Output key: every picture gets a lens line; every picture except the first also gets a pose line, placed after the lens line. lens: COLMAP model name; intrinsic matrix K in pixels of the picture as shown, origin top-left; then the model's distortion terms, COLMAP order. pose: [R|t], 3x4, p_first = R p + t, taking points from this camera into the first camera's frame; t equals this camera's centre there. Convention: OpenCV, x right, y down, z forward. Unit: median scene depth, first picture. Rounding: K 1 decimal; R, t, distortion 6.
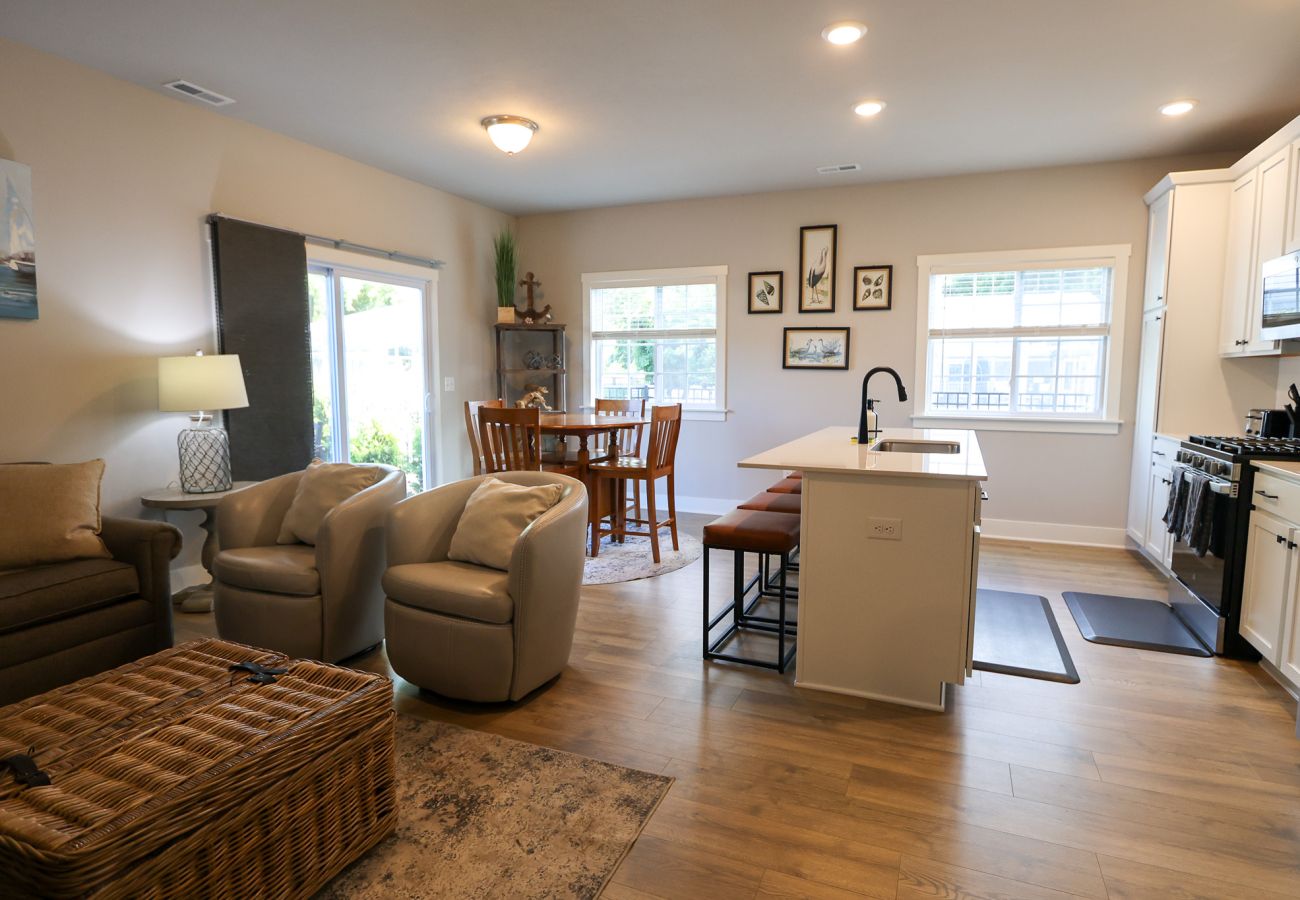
lens RADIAL K [[680.6, 0, 650.0], [0, 680.6, 450.0], [0, 0, 1]] dist [-0.021629, -0.000468]
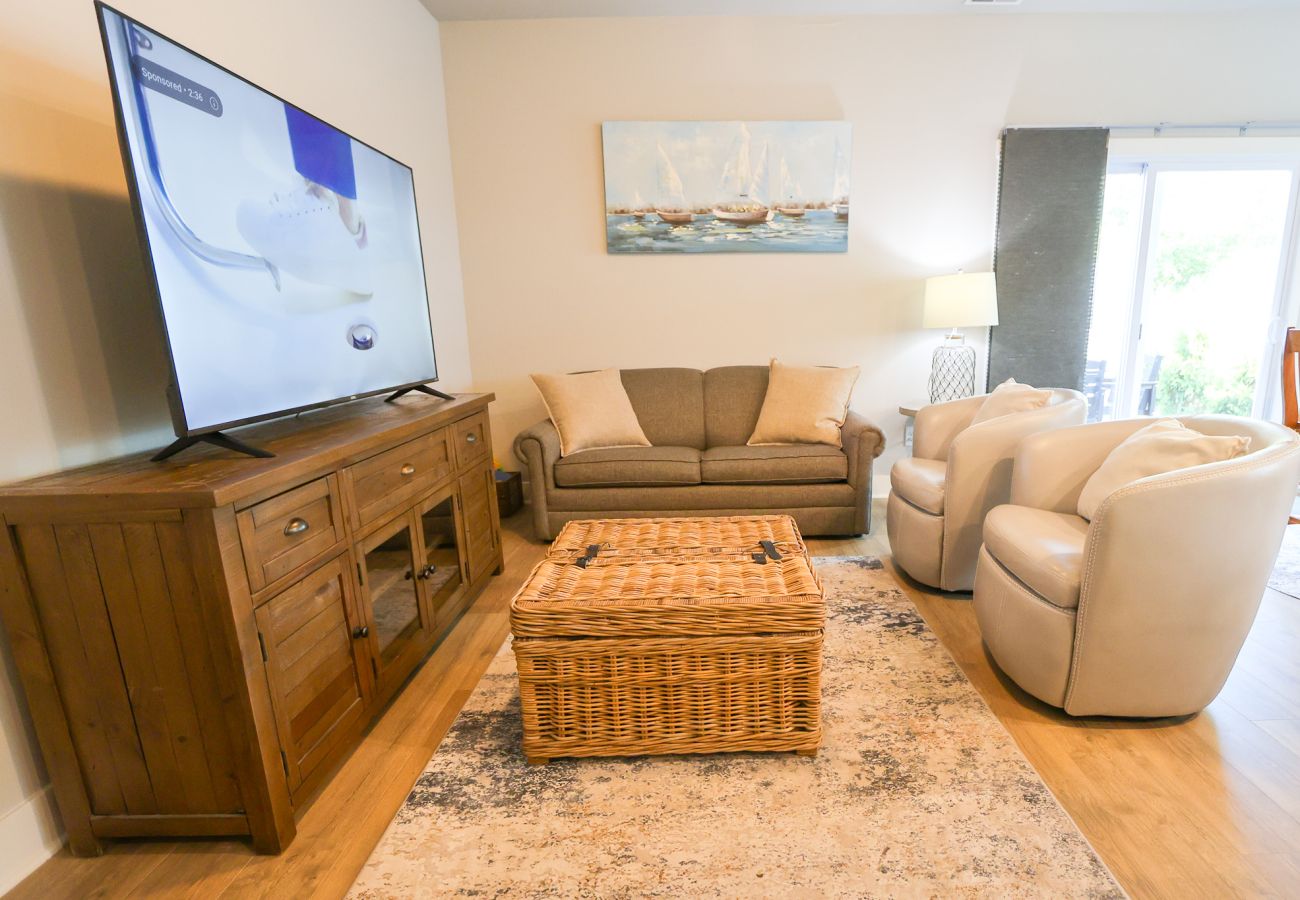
lens RADIAL K [[664.8, 0, 706.0], [0, 664.8, 476.7], [0, 0, 1]] dist [-0.018038, -0.000015]
pose [[0.408614, 0.197424, -0.891099, 0.267304], [-0.078881, 0.980311, 0.181018, 0.020926], [0.909292, -0.003675, 0.416142, 0.400757]]
